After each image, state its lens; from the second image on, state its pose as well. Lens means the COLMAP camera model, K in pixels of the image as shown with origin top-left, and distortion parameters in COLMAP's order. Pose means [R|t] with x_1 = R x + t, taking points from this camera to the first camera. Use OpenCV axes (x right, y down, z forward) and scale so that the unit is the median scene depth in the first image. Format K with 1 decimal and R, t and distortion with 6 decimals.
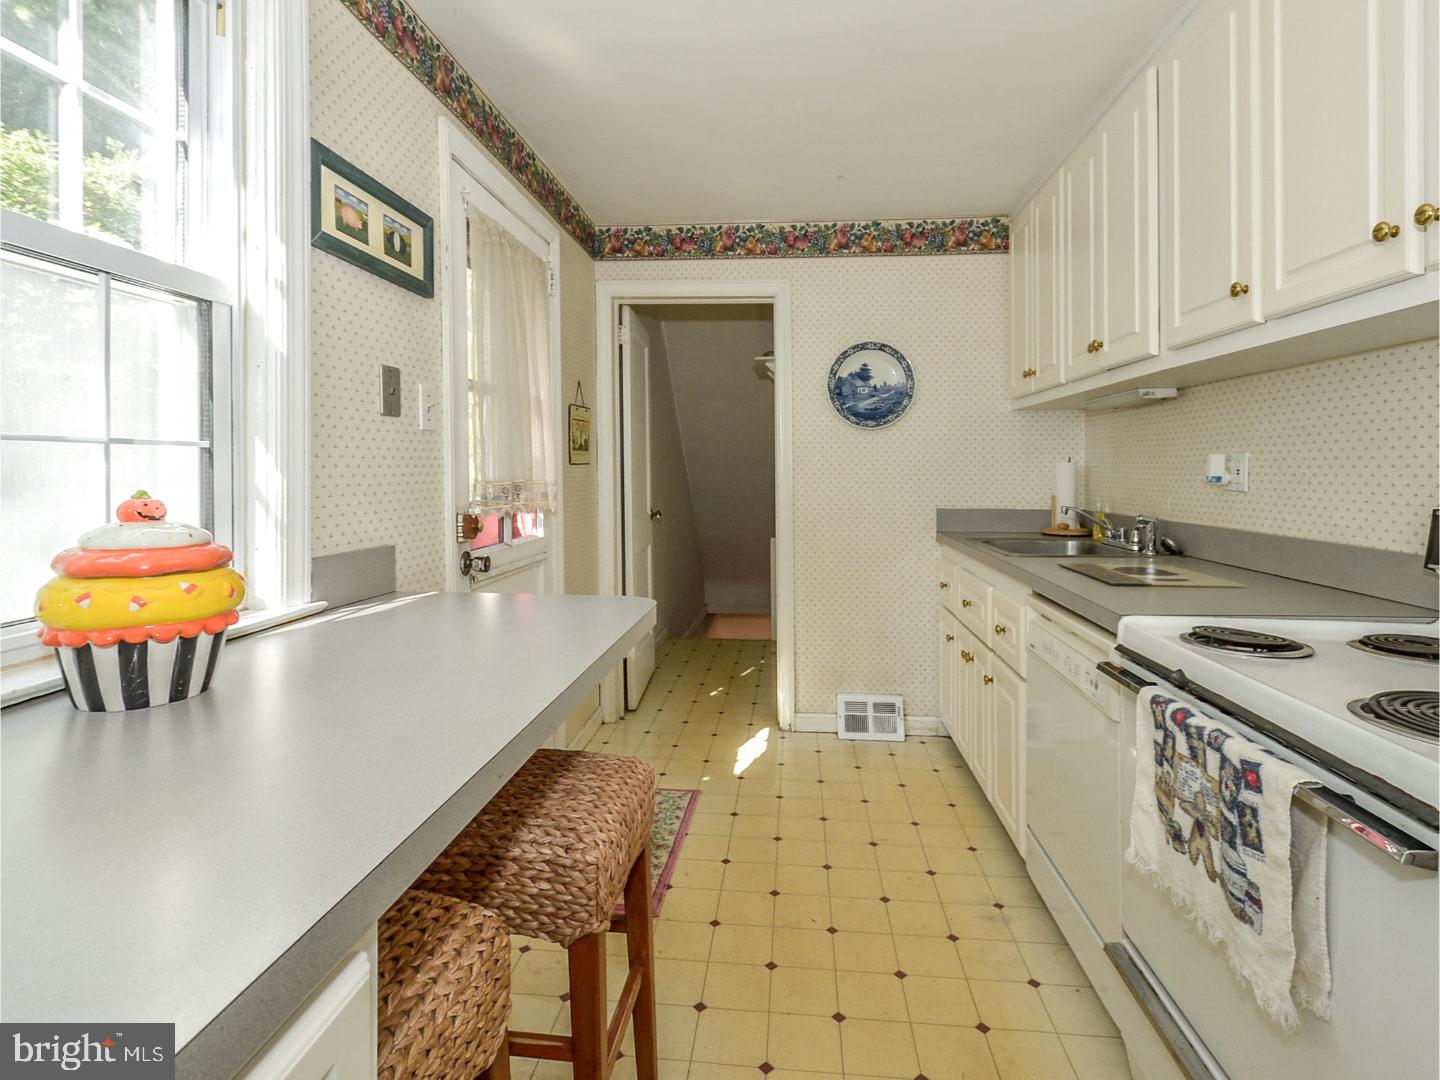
lens RADIAL K [[740.5, 0, 726.1], [0, 740.5, 462.3], [0, 0, 1]] dist [0.000301, -0.001173]
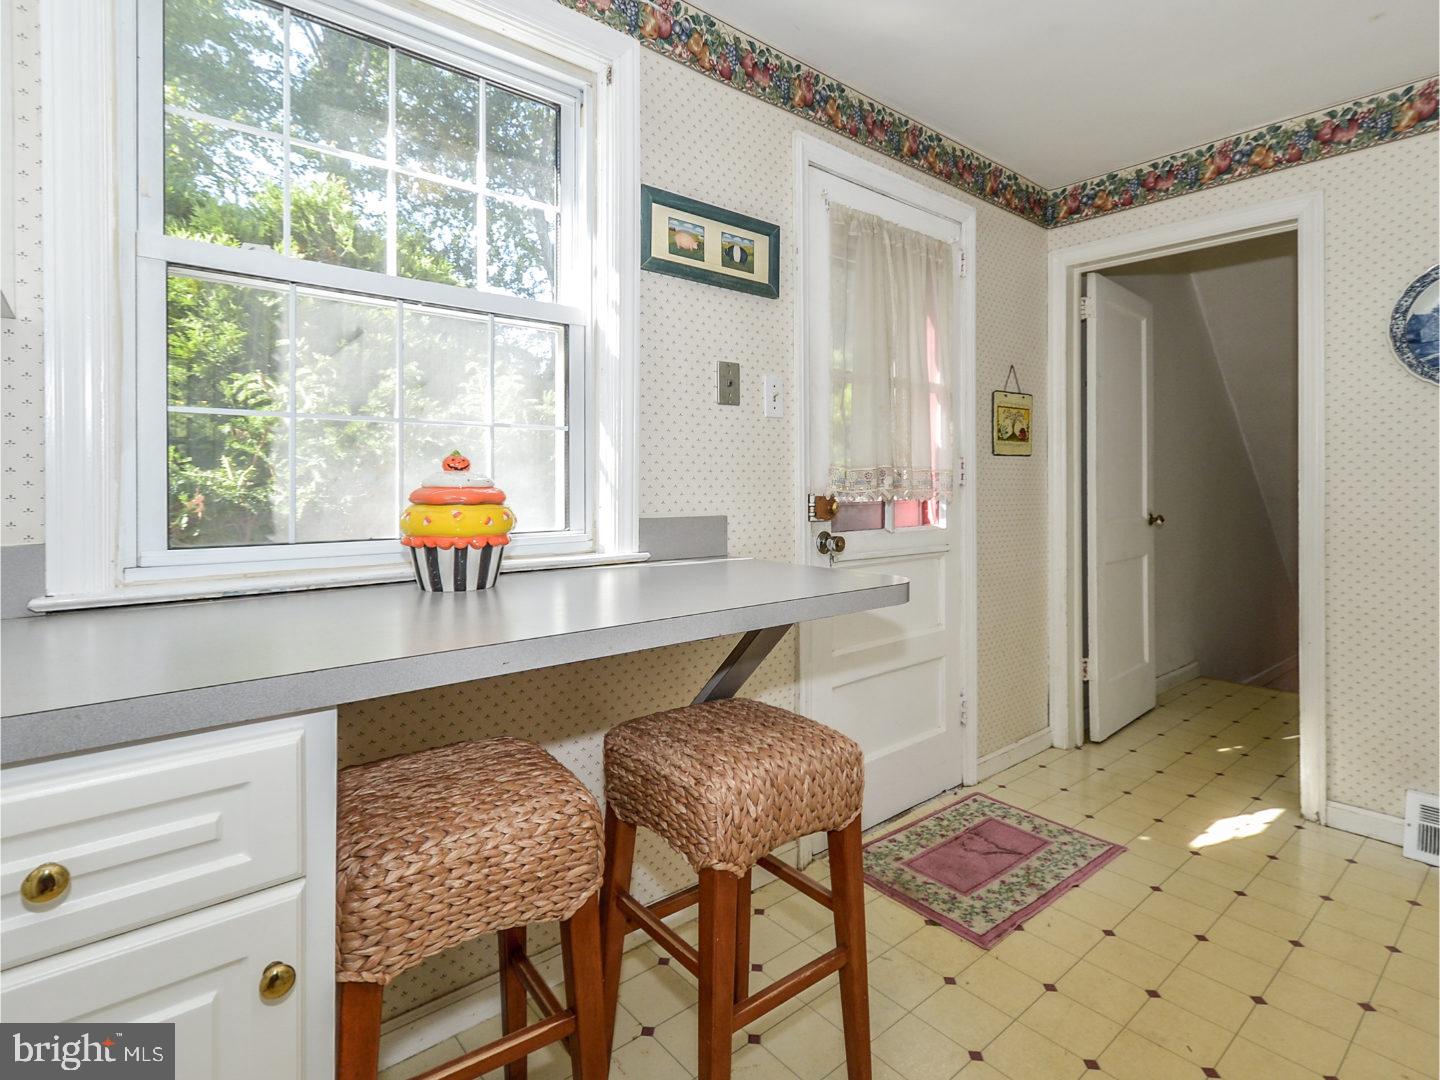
lens RADIAL K [[741.7, 0, 717.3], [0, 741.7, 480.9], [0, 0, 1]] dist [0.003060, -0.003304]
pose [[0.705035, -0.002991, -0.709166, 0.313550], [0.006790, 0.999974, 0.002533, 0.046736], [0.709140, -0.006601, 0.705037, 0.147518]]
